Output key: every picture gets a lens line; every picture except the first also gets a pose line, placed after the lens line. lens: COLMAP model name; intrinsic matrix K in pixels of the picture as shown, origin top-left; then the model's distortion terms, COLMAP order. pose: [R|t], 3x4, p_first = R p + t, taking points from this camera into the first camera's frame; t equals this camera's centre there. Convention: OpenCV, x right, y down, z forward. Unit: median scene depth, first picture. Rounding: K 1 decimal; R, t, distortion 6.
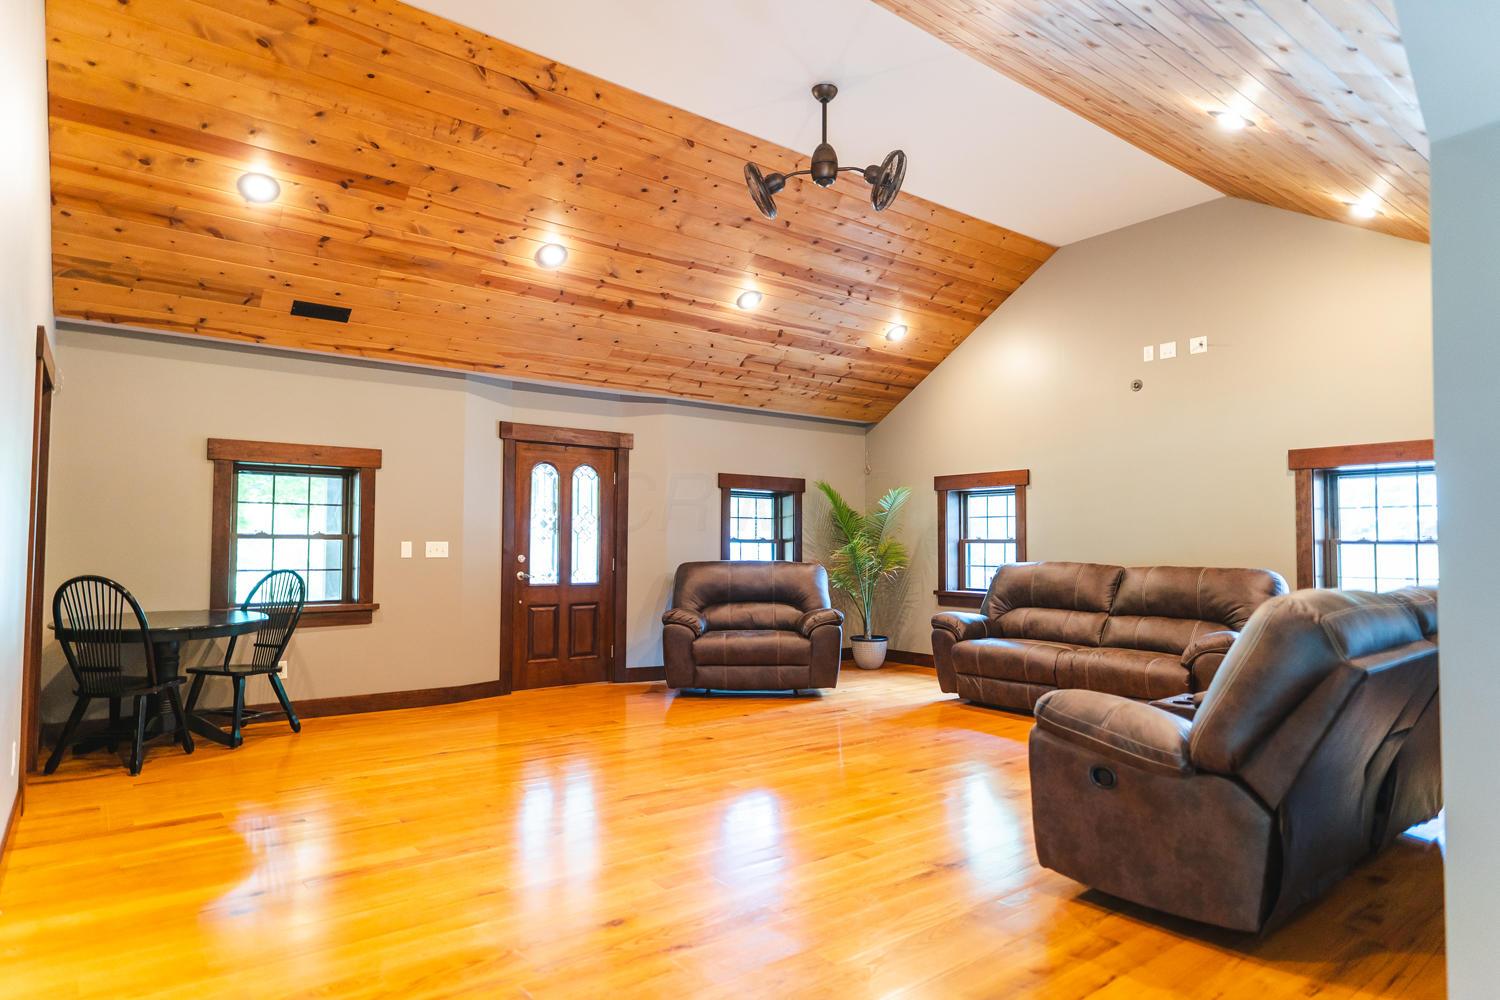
lens RADIAL K [[868.4, 0, 744.7], [0, 868.4, 506.3], [0, 0, 1]] dist [0.001607, -0.000885]
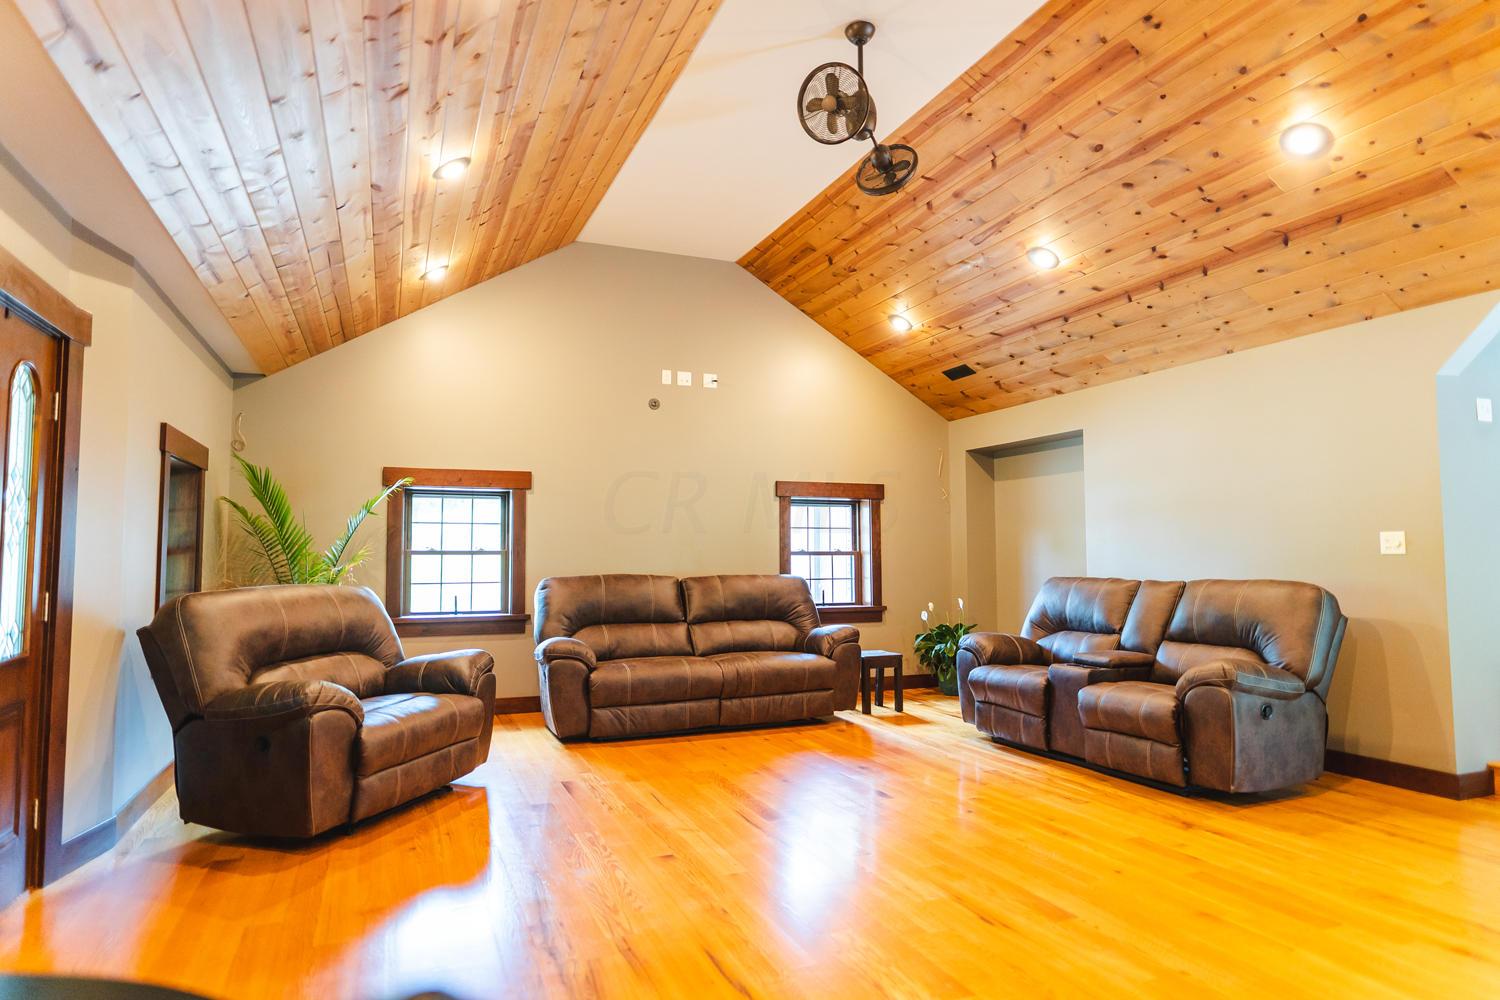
lens RADIAL K [[868.4, 0, 744.7], [0, 868.4, 506.3], [0, 0, 1]] dist [0.001607, -0.000885]
pose [[0.259899, 0.053667, 0.964143, -0.587239], [-0.038564, 0.998235, -0.045170, 0.030360], [-0.964866, -0.025441, 0.261510, 0.692170]]
